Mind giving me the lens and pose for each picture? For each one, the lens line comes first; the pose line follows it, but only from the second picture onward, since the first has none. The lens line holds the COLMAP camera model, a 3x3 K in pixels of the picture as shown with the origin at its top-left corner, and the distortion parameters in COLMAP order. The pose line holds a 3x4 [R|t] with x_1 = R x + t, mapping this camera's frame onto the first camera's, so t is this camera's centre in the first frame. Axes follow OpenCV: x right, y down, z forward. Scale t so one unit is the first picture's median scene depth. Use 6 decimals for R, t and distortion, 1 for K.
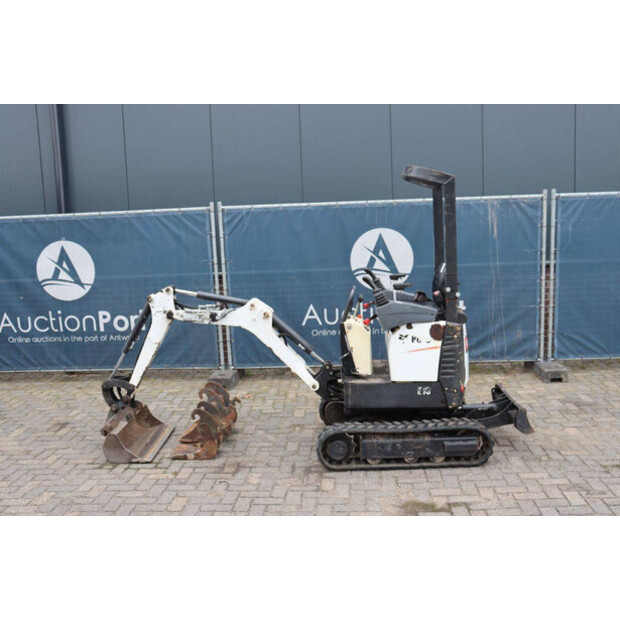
lens RADIAL K [[639.4, 0, 316.2], [0, 639.4, 309.0], [0, 0, 1]] dist [-0.057357, 0.000000]
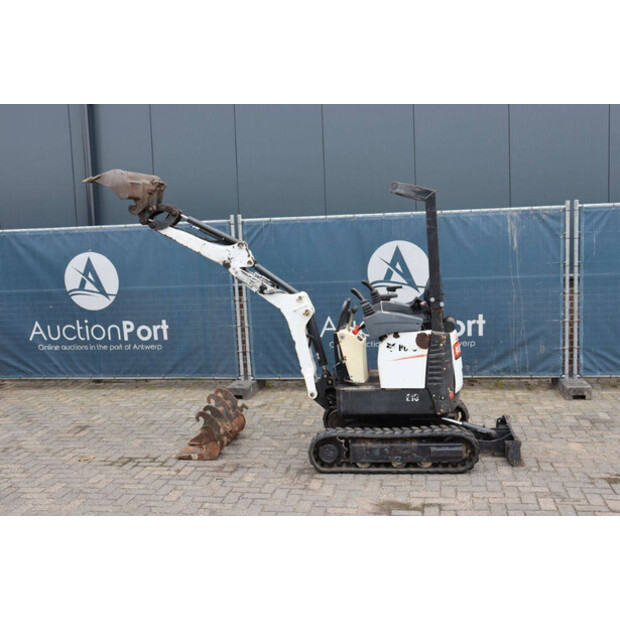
lens RADIAL K [[719.8, 0, 312.2], [0, 719.8, 310.3], [0, 0, 1]] dist [-0.023833, 0.000000]
pose [[0.993898, 0.009828, -0.109863, 0.131051], [-0.012270, 0.999692, -0.021570, 0.011820], [0.109617, 0.022786, 0.993713, -0.180187]]
